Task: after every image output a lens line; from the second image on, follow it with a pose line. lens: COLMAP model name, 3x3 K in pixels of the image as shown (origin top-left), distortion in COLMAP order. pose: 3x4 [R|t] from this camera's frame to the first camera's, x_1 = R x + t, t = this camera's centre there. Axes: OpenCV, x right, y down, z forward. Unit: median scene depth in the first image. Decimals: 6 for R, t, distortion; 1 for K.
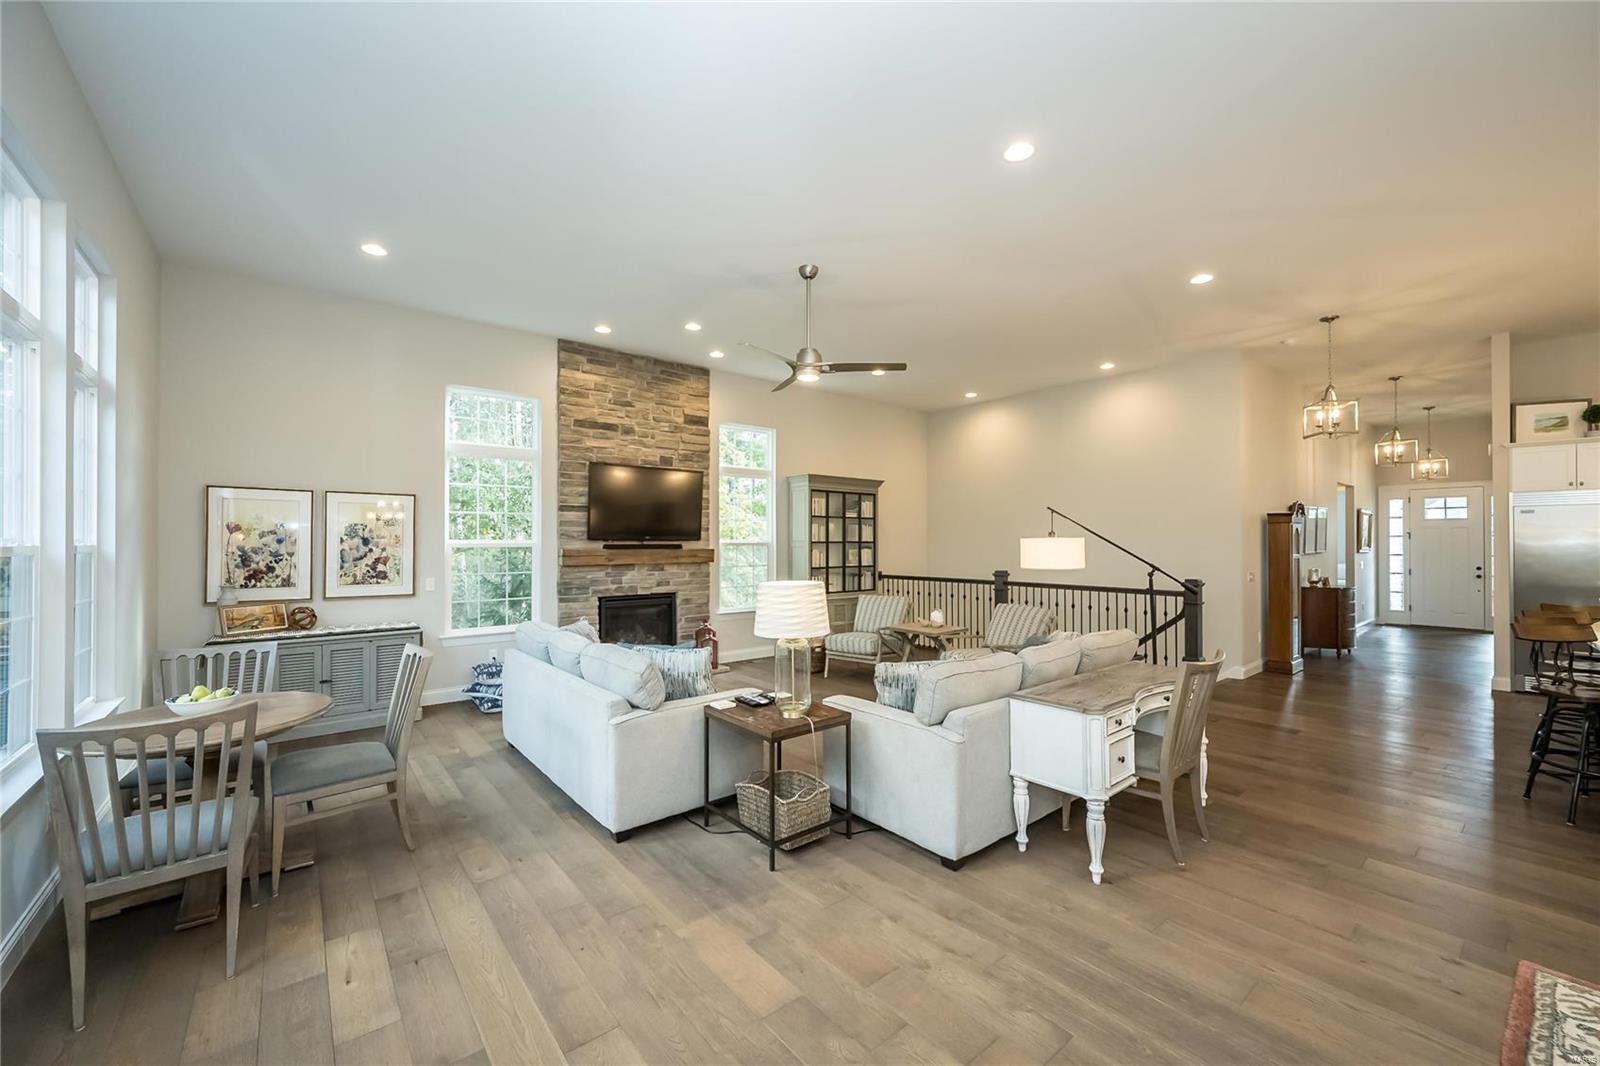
lens RADIAL K [[627.3, 0, 802.2], [0, 627.3, 536.5], [0, 0, 1]] dist [-0.001038, -0.000072]
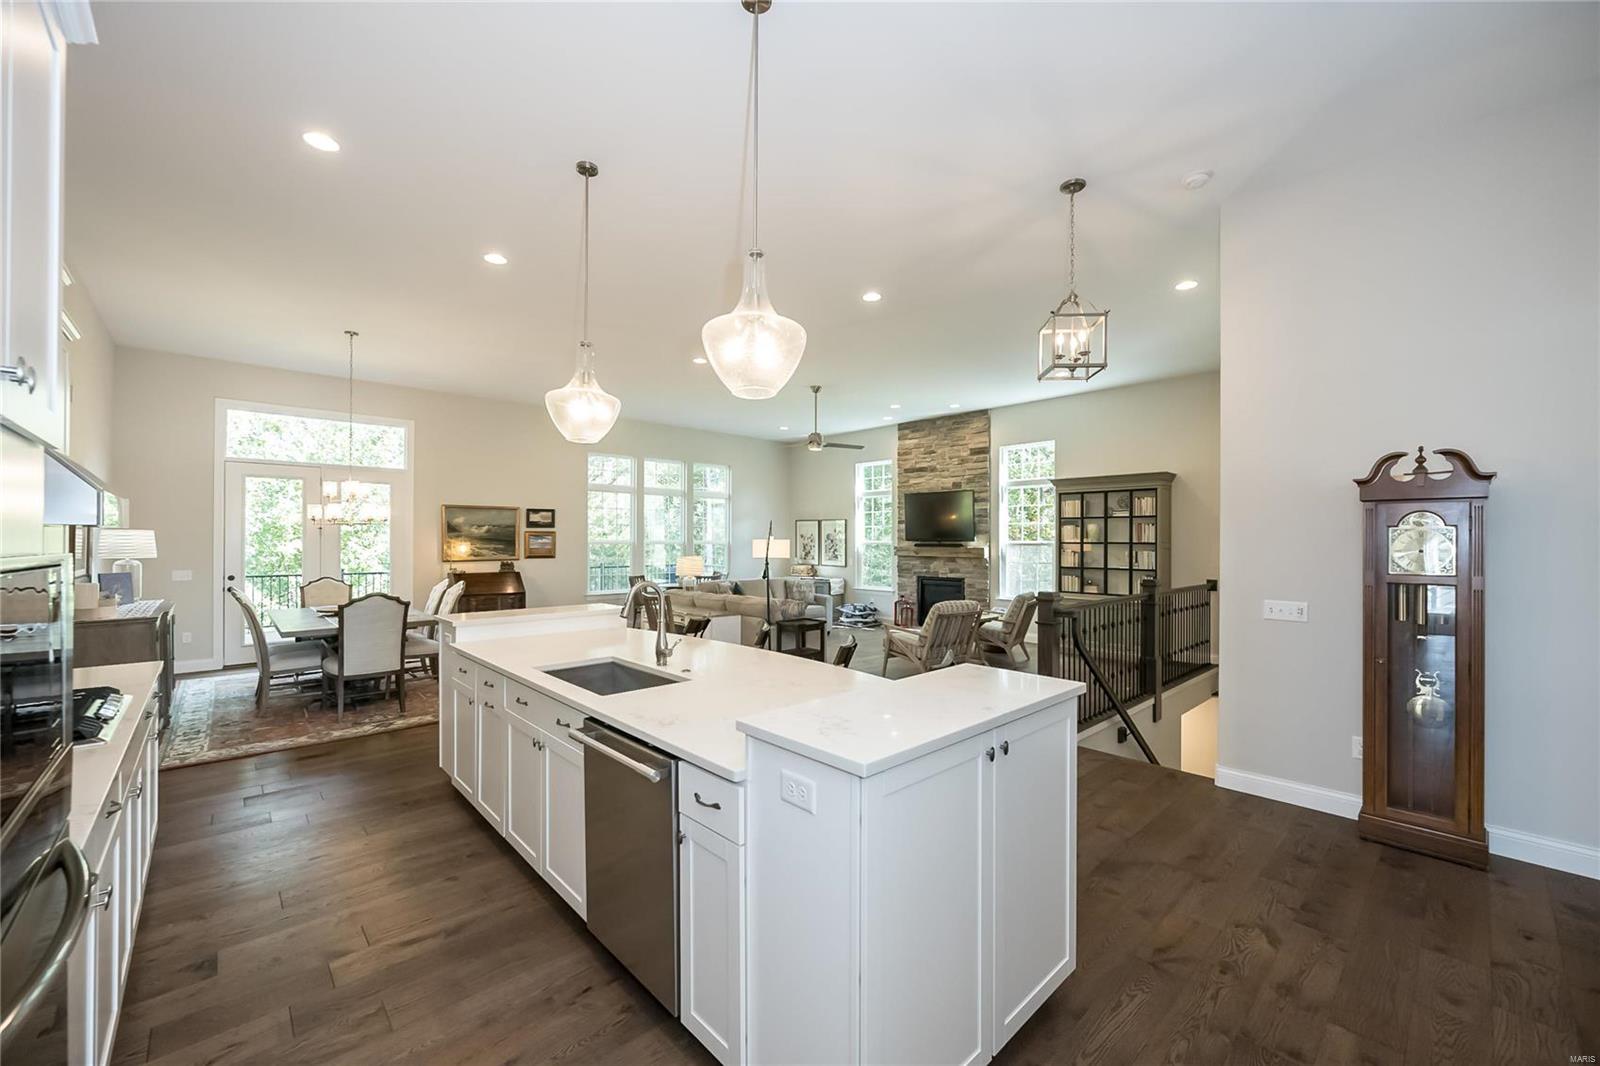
lens RADIAL K [[627.3, 0, 800.1], [0, 627.3, 537.4], [0, 0, 1]] dist [-0.001038, -0.000072]
pose [[0.063581, -0.003779, -0.997970, 1.207858], [0.005299, 0.999980, -0.003449, 0.000889], [0.997963, -0.005069, 0.063600, 0.570658]]
